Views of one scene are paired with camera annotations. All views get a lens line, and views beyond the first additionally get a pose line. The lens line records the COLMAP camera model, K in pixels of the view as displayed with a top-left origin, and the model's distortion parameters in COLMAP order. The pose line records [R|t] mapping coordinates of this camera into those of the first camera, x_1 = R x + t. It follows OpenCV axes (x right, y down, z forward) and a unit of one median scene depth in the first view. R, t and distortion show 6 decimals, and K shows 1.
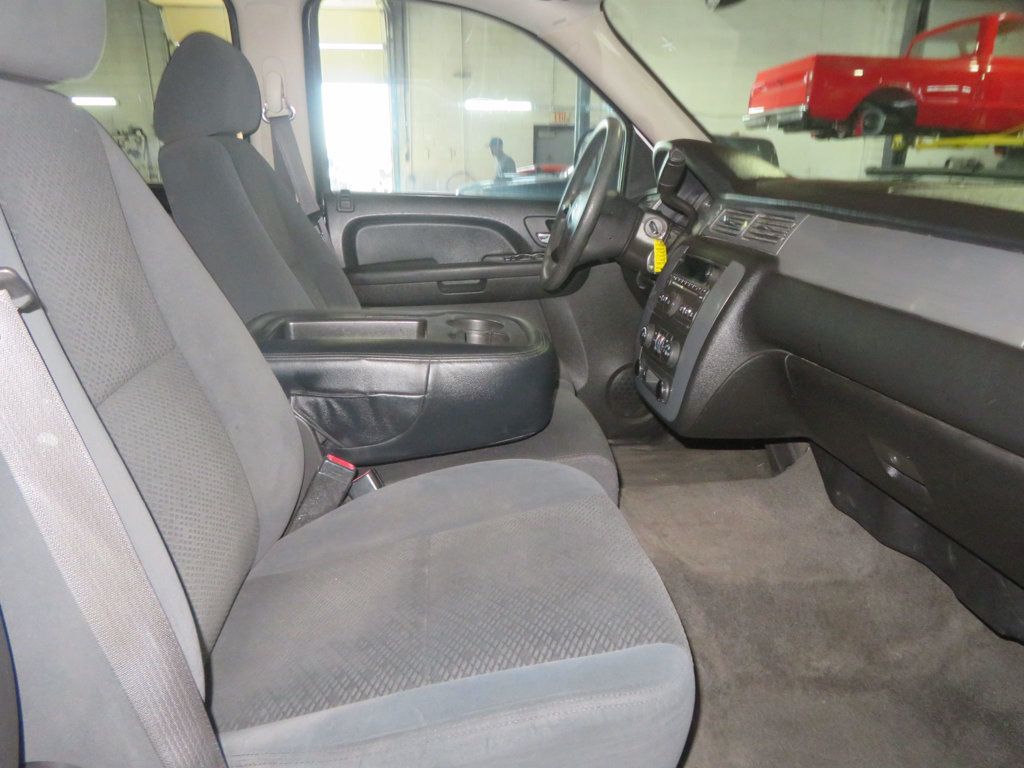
lens RADIAL K [[753.7, 0, 512.0], [0, 753.7, 384.0], [0, 0, 1]] dist [0.015334, 0.004562]
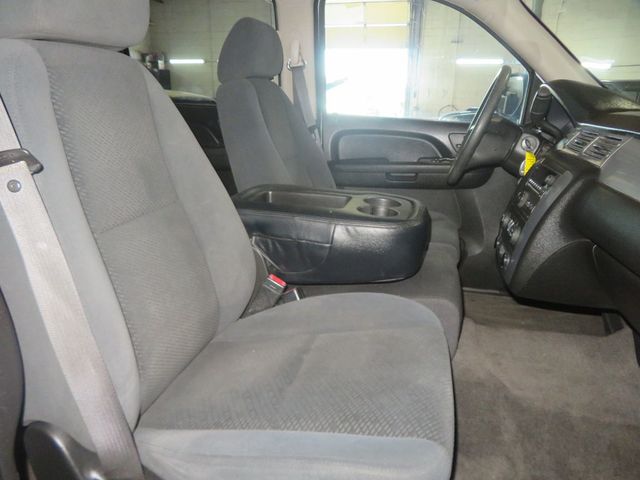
lens RADIAL K [[471.1, 0, 320.0], [0, 471.1, 240.0], [0, 0, 1]] dist [0.015334, 0.004562]
pose [[0.941946, 0.107794, -0.317990, 0.150846], [-0.105581, 0.994115, 0.024241, -0.013844], [0.318731, 0.010740, 0.947784, 0.066275]]
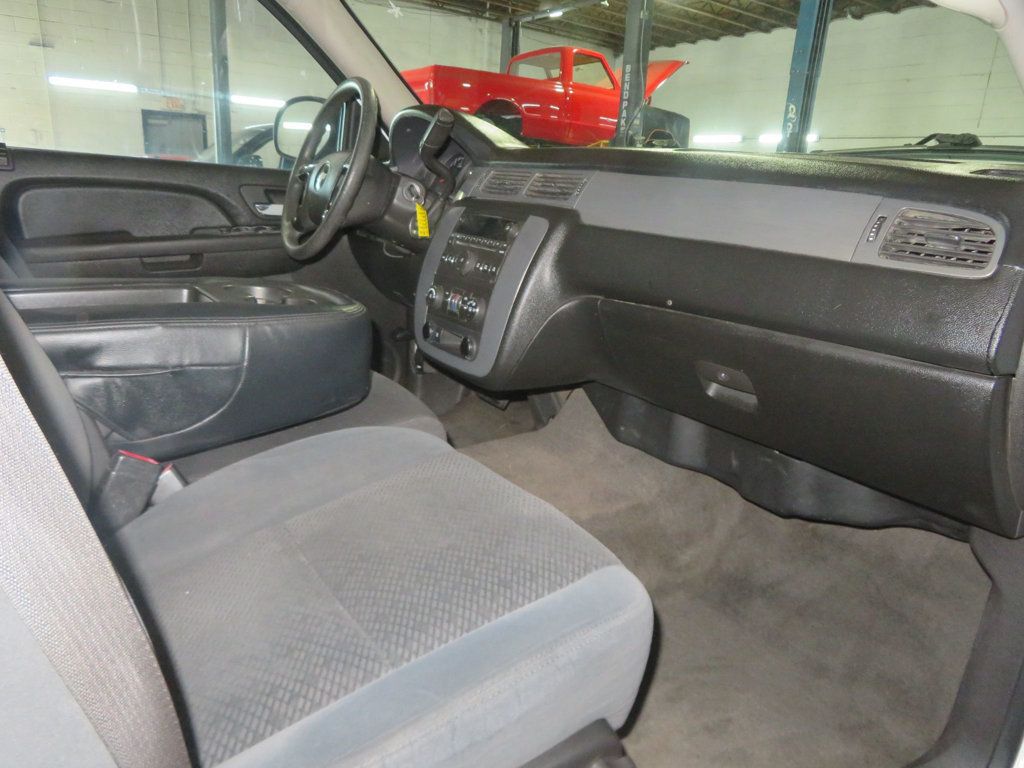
lens RADIAL K [[746.9, 0, 512.0], [0, 746.9, 384.0], [0, 0, 1]] dist [0.001256, 0.003041]
pose [[0.878605, -0.091331, 0.468735, -0.216214], [0.092254, 0.995513, 0.021049, 0.040997], [-0.468554, 0.024749, 0.883088, 0.105547]]
